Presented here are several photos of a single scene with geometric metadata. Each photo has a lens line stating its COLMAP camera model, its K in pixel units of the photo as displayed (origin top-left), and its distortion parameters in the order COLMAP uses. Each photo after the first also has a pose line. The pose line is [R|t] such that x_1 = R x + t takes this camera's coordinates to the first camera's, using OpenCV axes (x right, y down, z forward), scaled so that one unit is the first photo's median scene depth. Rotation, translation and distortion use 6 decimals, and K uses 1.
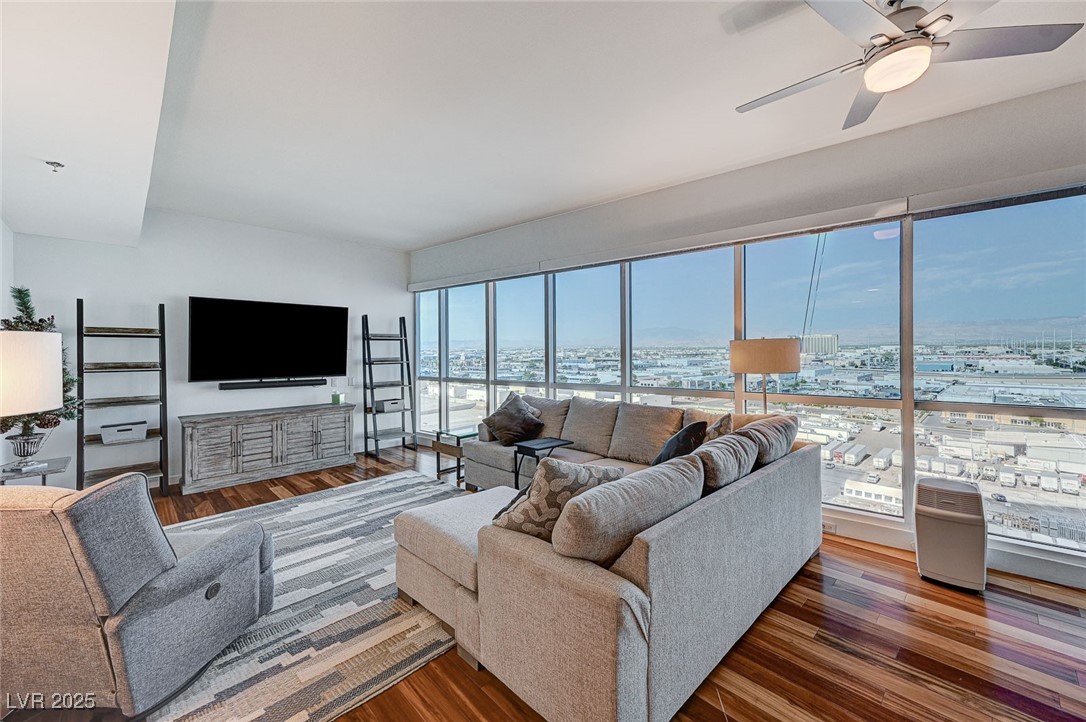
lens RADIAL K [[426.6, 0, 547.6], [0, 426.6, 350.7], [0, 0, 1]] dist [0.020905, 0.000379]
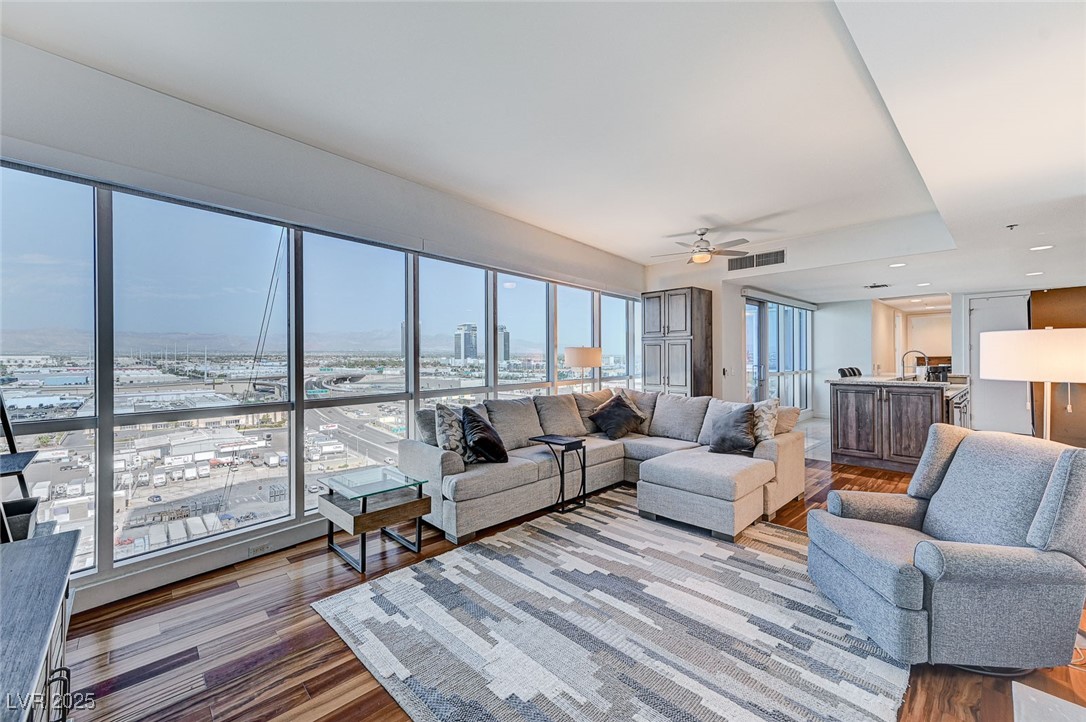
lens RADIAL K [[438.9, 0, 541.8], [0, 438.9, 354.5], [0, 0, 1]] dist [0.009972, -0.000074]
pose [[0.020005, 0.012870, 0.999717, -0.928282], [0.003751, 0.999909, -0.012948, 0.017869], [-0.999793, 0.004009, 0.019955, 0.861559]]
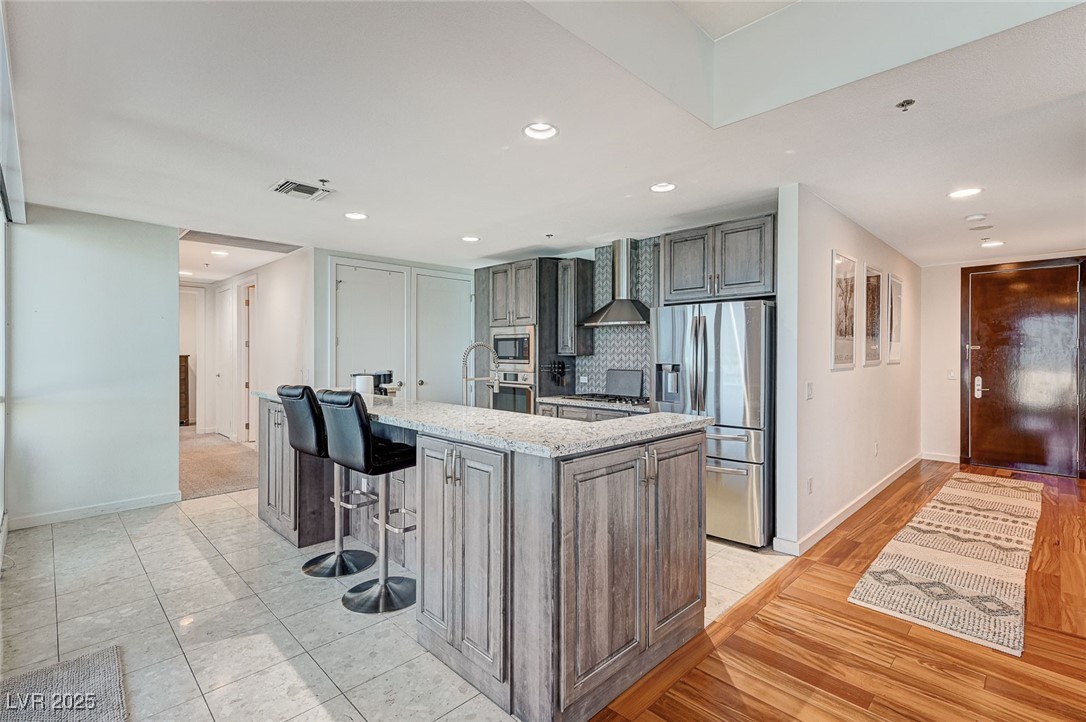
lens RADIAL K [[500.1, 0, 546.8], [0, 500.1, 355.9], [0, 0, 1]] dist [0.002474, 0.000254]
pose [[-0.999952, 0.004399, -0.008789, 0.368737], [0.004389, 0.999990, 0.001167, 0.008819], [0.008794, 0.001129, -0.999961, 0.445232]]
